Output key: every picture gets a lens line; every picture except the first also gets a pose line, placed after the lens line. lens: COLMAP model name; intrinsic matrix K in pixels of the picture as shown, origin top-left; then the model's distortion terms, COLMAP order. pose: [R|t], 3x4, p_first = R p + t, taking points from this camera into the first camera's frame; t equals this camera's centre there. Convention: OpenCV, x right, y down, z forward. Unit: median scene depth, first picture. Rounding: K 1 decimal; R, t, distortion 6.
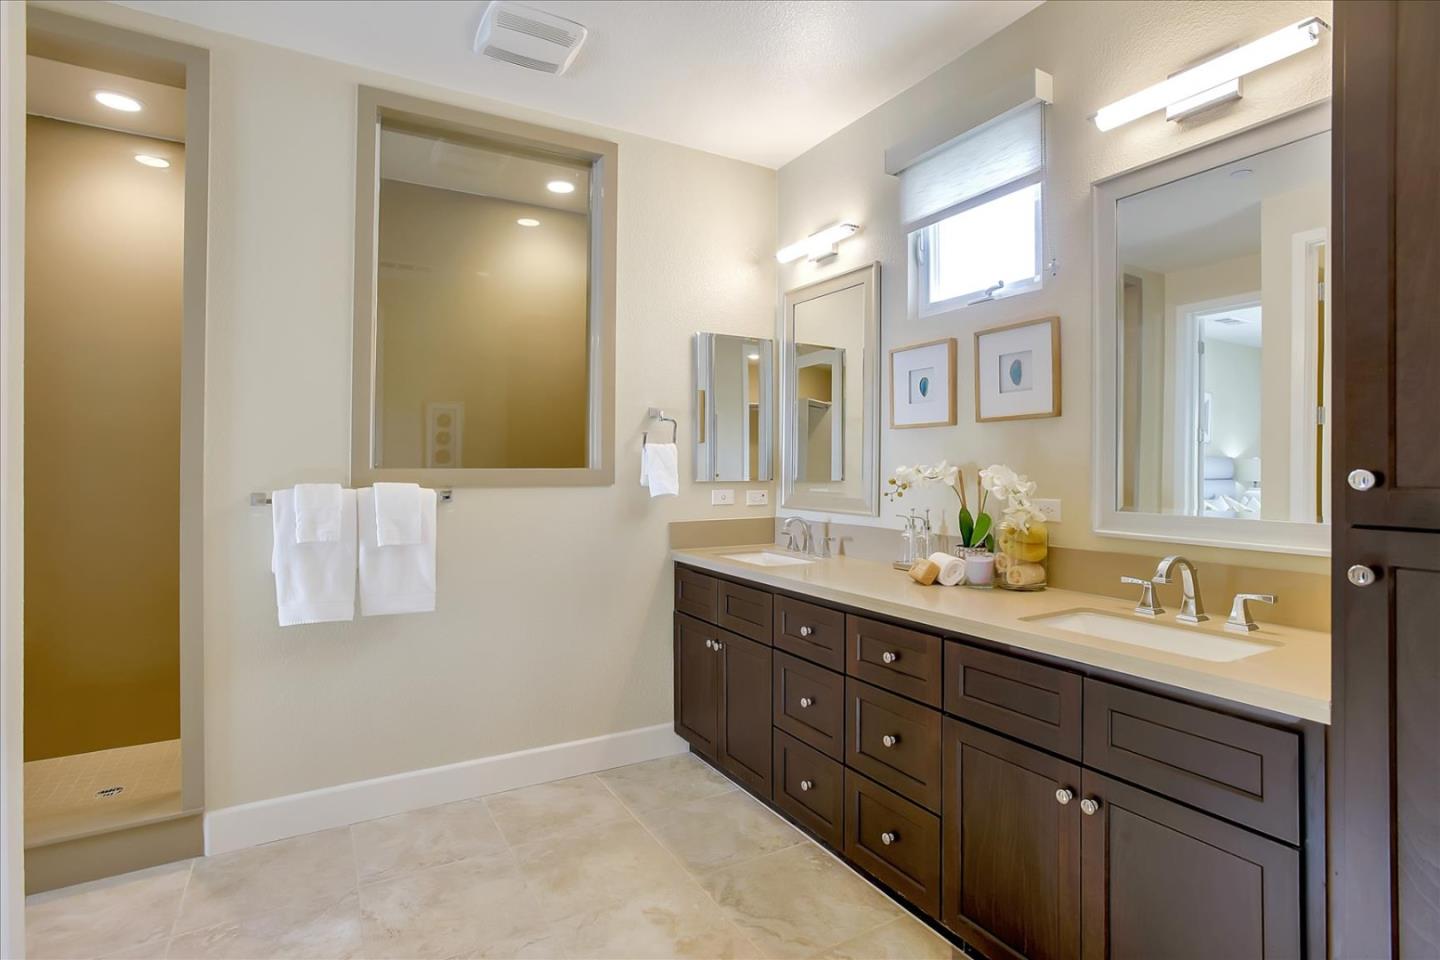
lens RADIAL K [[708.8, 0, 720.0], [0, 708.8, 480.0], [0, 0, 1]] dist [-0.058506, 0.037560]
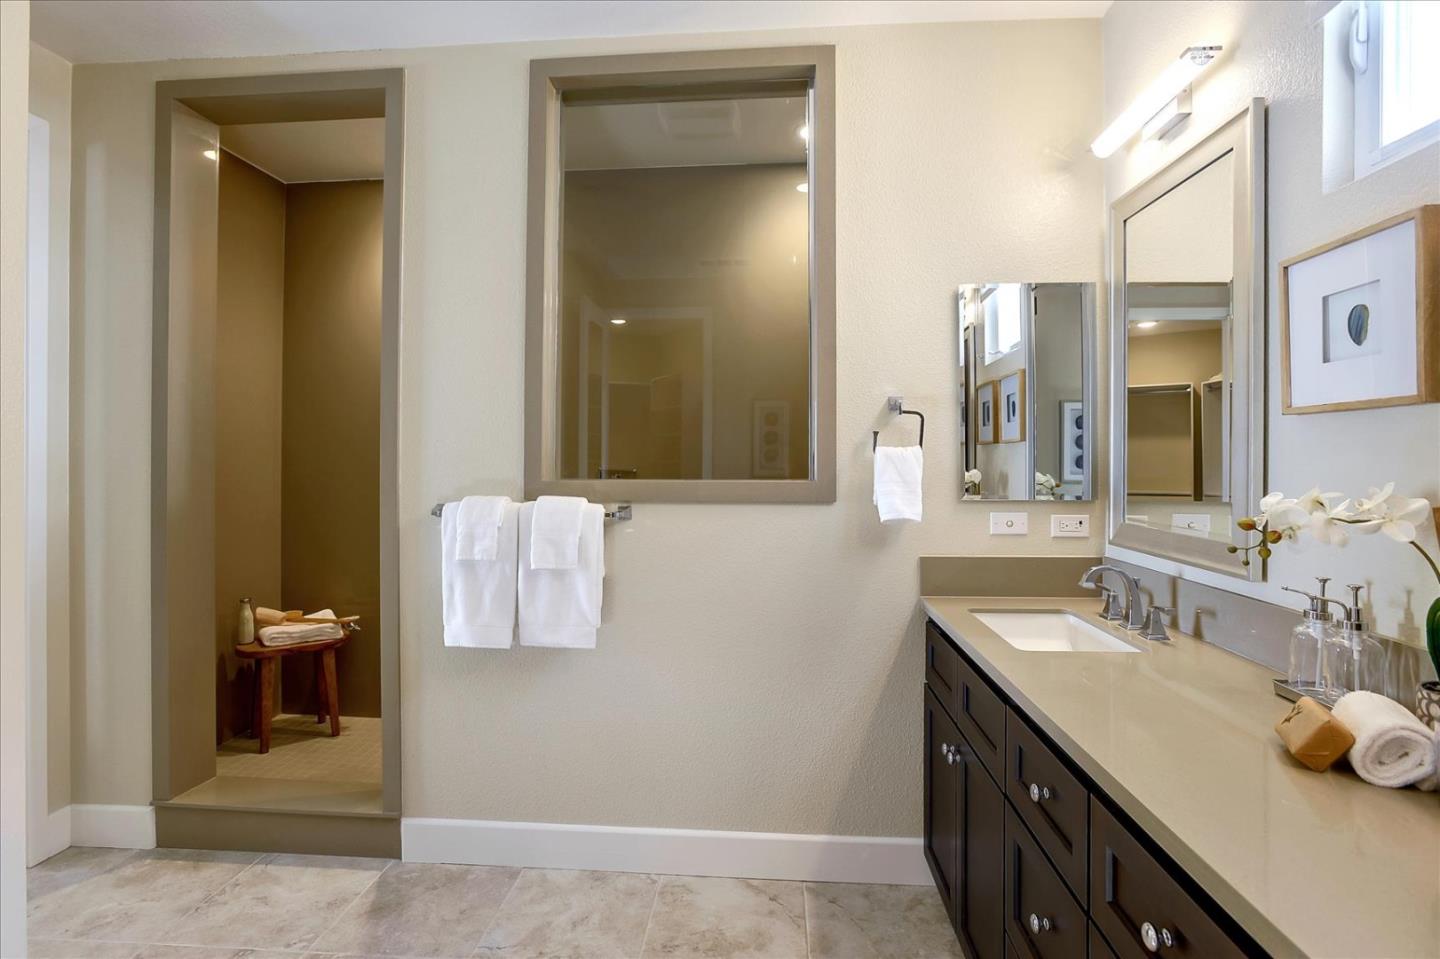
lens RADIAL K [[704.8, 0, 725.9], [0, 704.8, 464.8], [0, 0, 1]] dist [-0.039024, 0.018772]
pose [[0.827967, 0.002235, -0.560772, 0.200569], [-0.010363, 0.999882, -0.011316, -0.027788], [0.560680, 0.015181, 0.827893, 0.379171]]
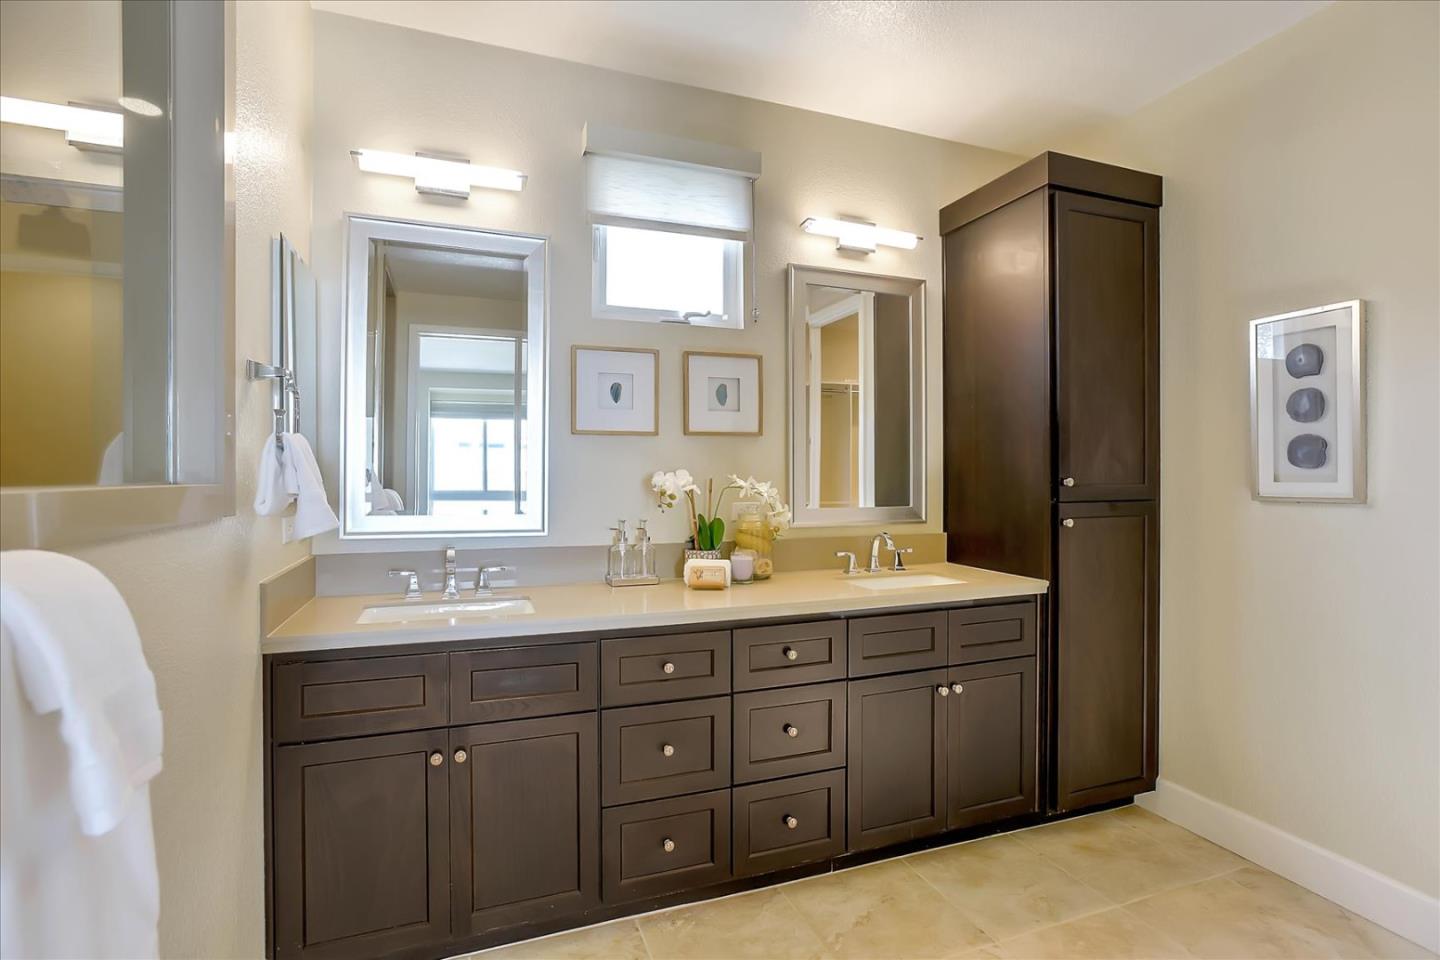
lens RADIAL K [[708.8, 0, 720.0], [0, 708.8, 480.0], [0, 0, 1]] dist [-0.058506, 0.037560]
pose [[0.155290, -0.013659, 0.987774, -0.650891], [0.015875, 0.999810, 0.011329, -0.022407], [-0.987741, 0.013922, 0.155478, 0.727410]]
